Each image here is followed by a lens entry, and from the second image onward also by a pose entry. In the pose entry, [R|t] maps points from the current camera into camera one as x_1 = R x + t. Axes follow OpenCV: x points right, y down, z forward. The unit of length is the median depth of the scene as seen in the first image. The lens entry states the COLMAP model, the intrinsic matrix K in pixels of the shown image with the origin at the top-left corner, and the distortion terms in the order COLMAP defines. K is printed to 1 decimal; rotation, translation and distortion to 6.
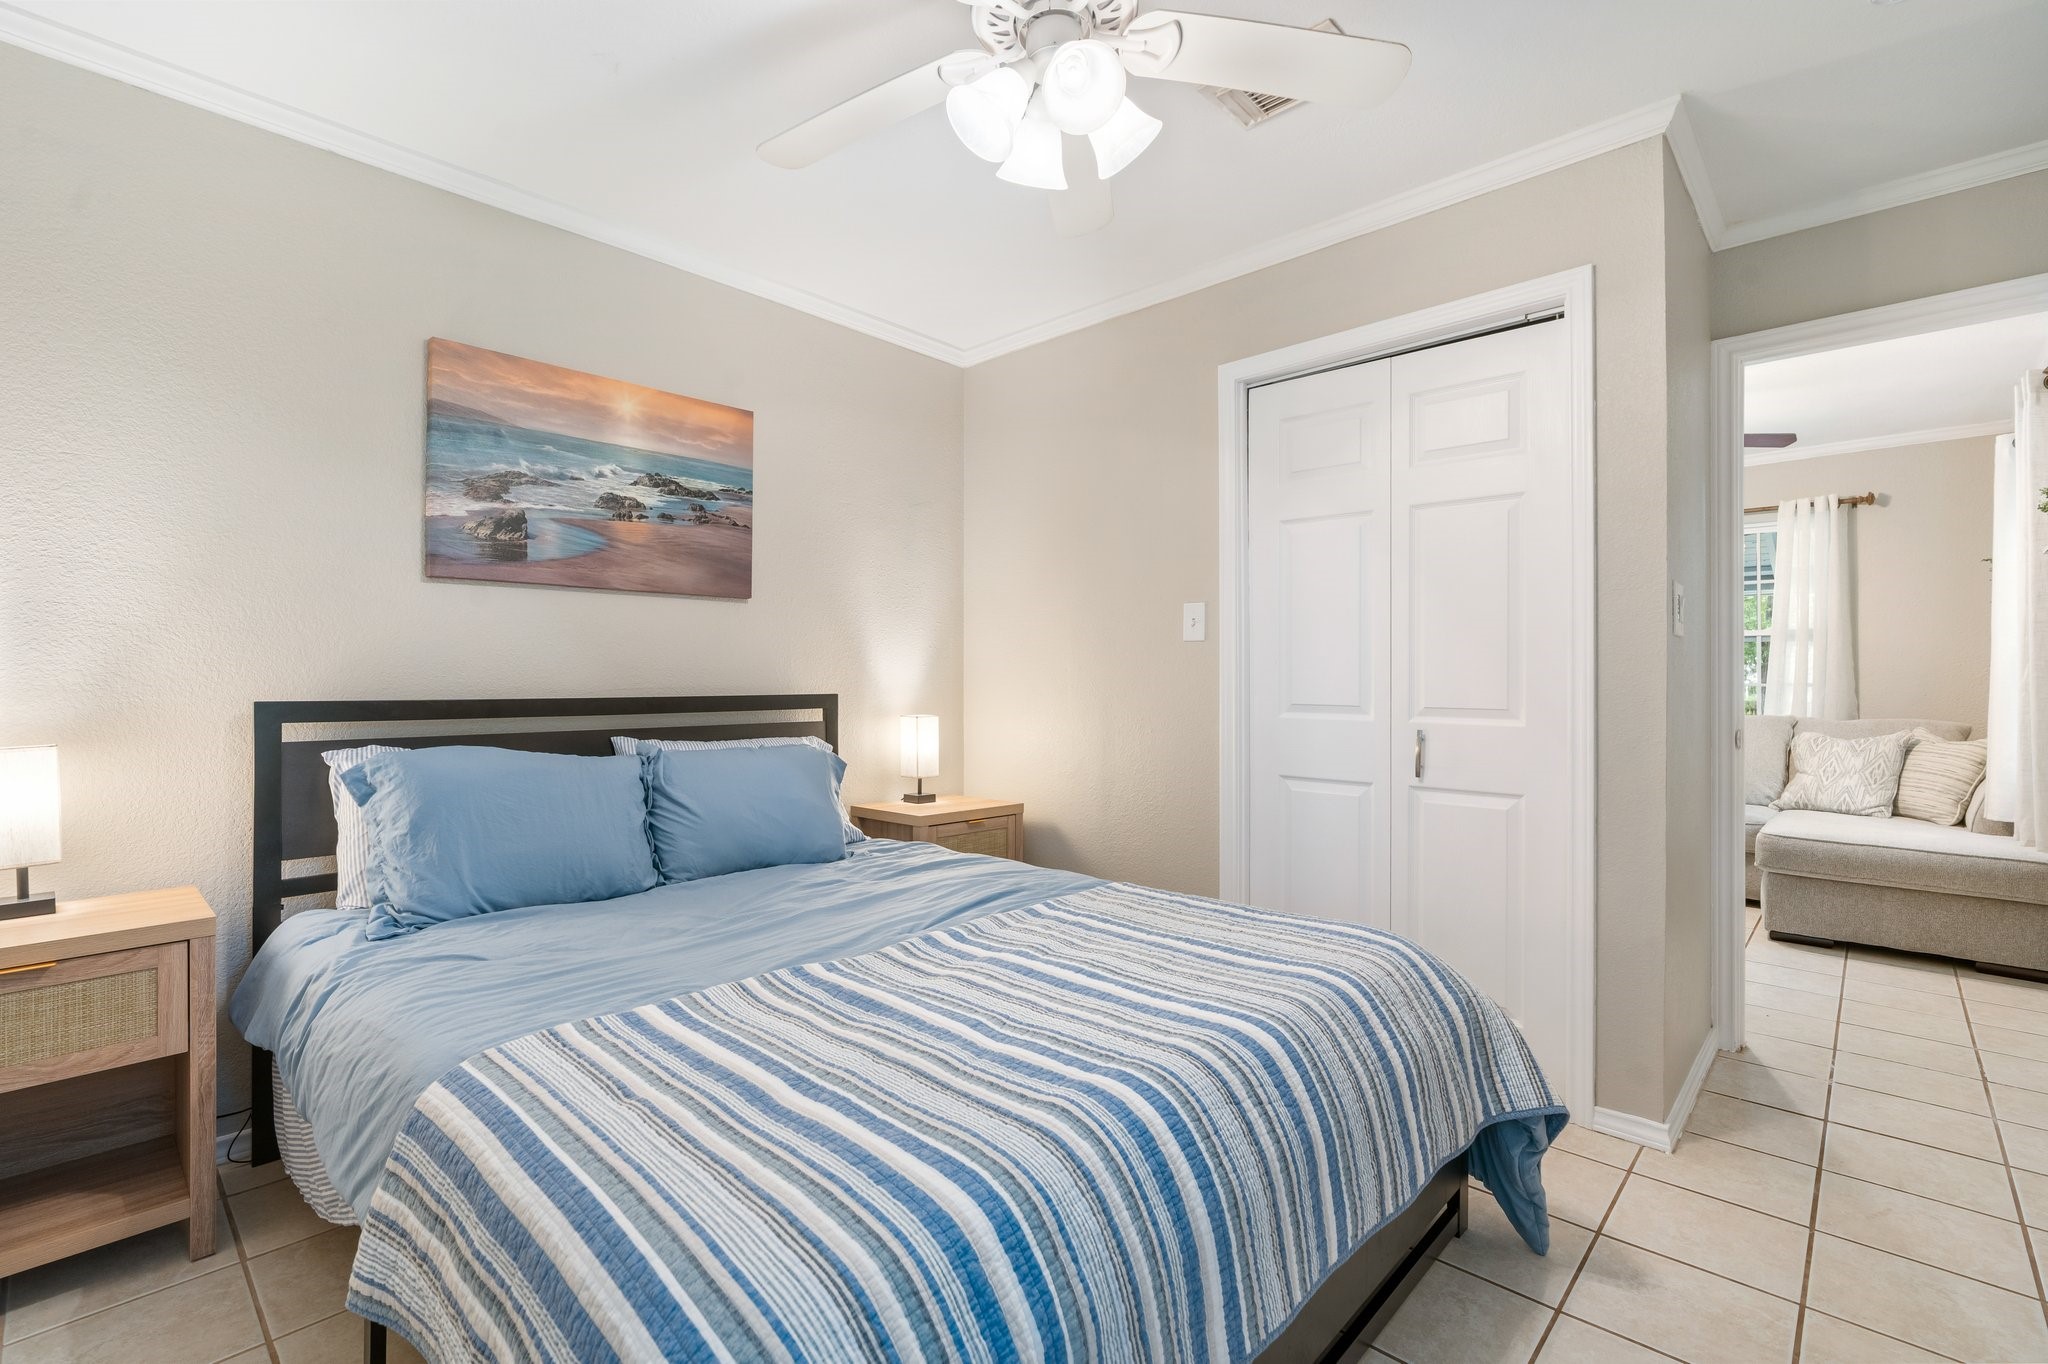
lens RADIAL K [[934.1, 0, 1020.7], [0, 934.1, 671.9], [0, 0, 1]] dist [-0.011721, 0.003198]
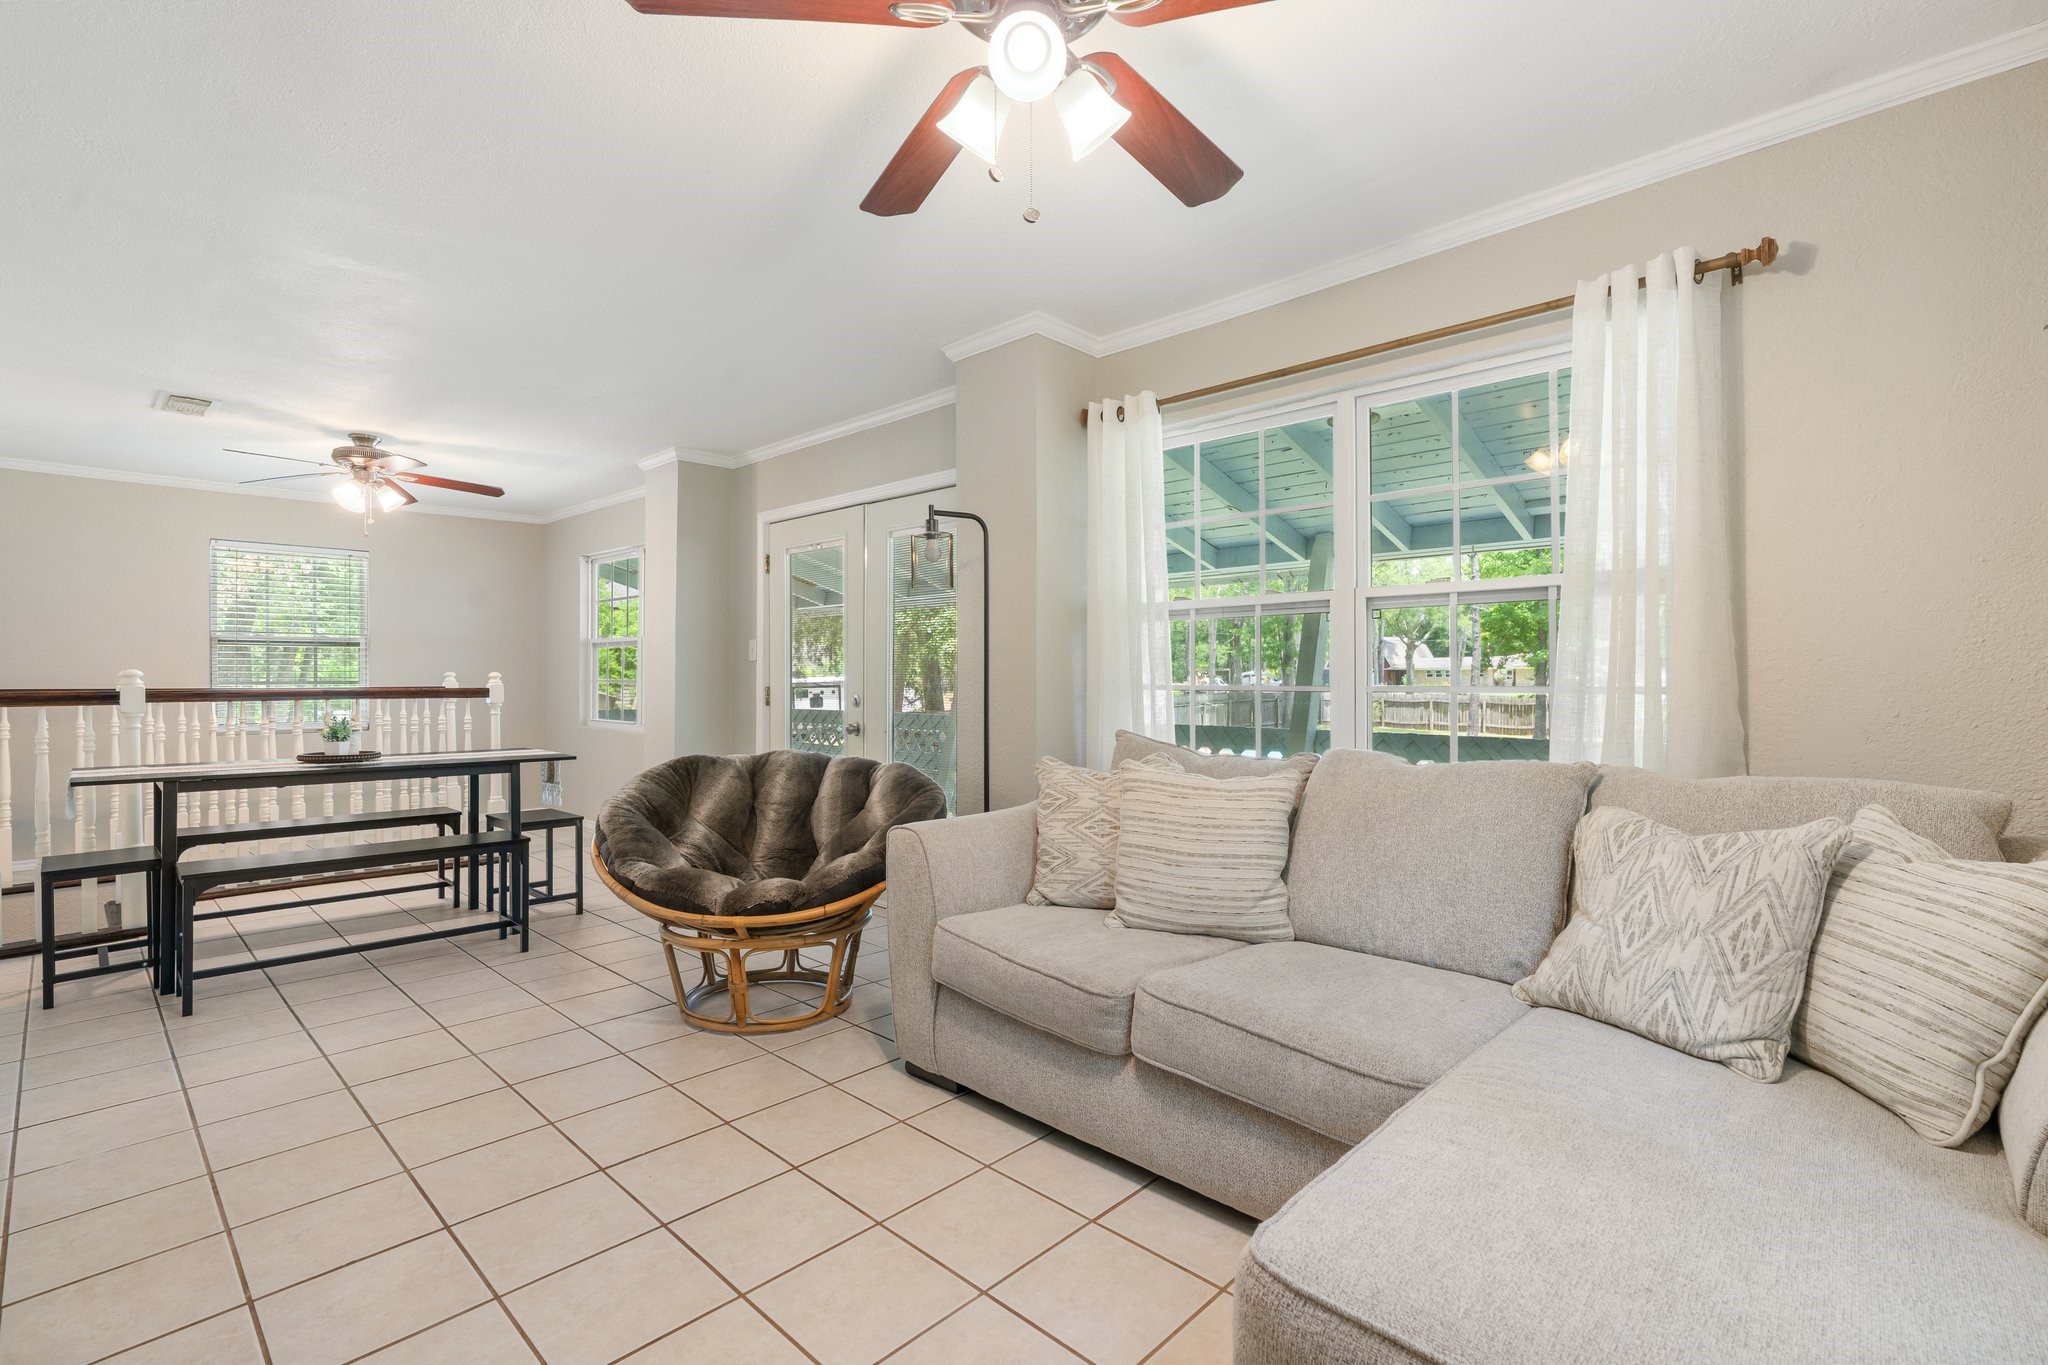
lens RADIAL K [[934.1, 0, 1031.0], [0, 934.1, 670.1], [0, 0, 1]] dist [-0.011721, 0.003198]
pose [[0.999822, -0.006080, -0.017833, 0.632950], [0.005970, 0.999963, -0.006264, 0.005666], [0.017871, 0.006157, 0.999821, 0.616139]]
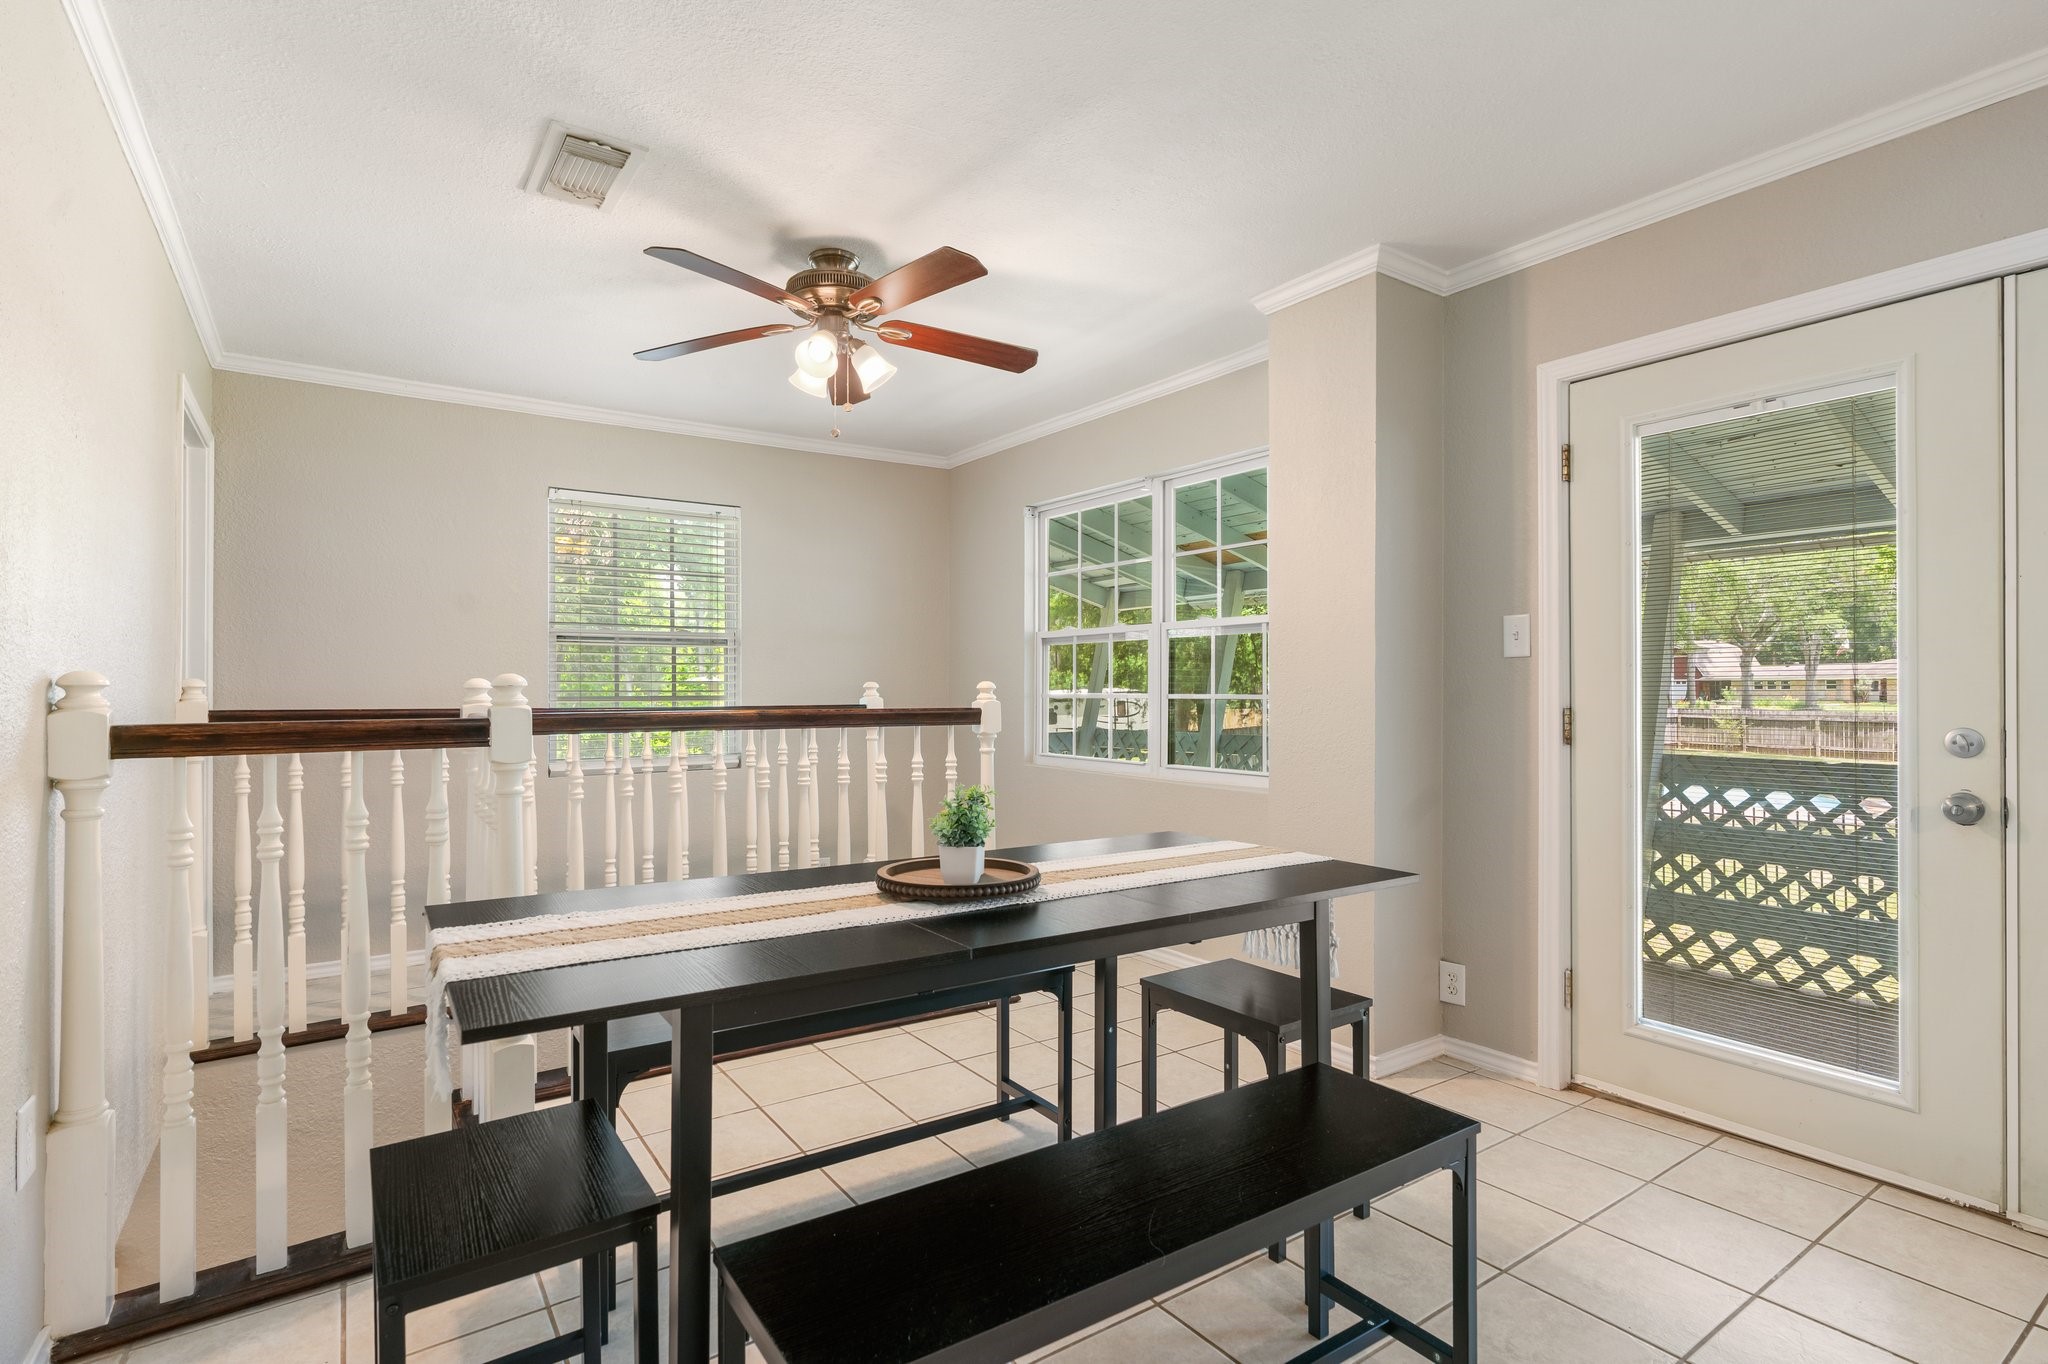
lens RADIAL K [[981.2, 0, 1029.5], [0, 981.2, 694.2], [0, 0, 1]] dist [-0.001385, -0.000005]
pose [[0.978845, -0.007482, -0.204466, 0.602942], [0.008292, 0.999961, 0.003105, 0.005603], [0.204434, -0.004735, 0.978869, 0.642272]]
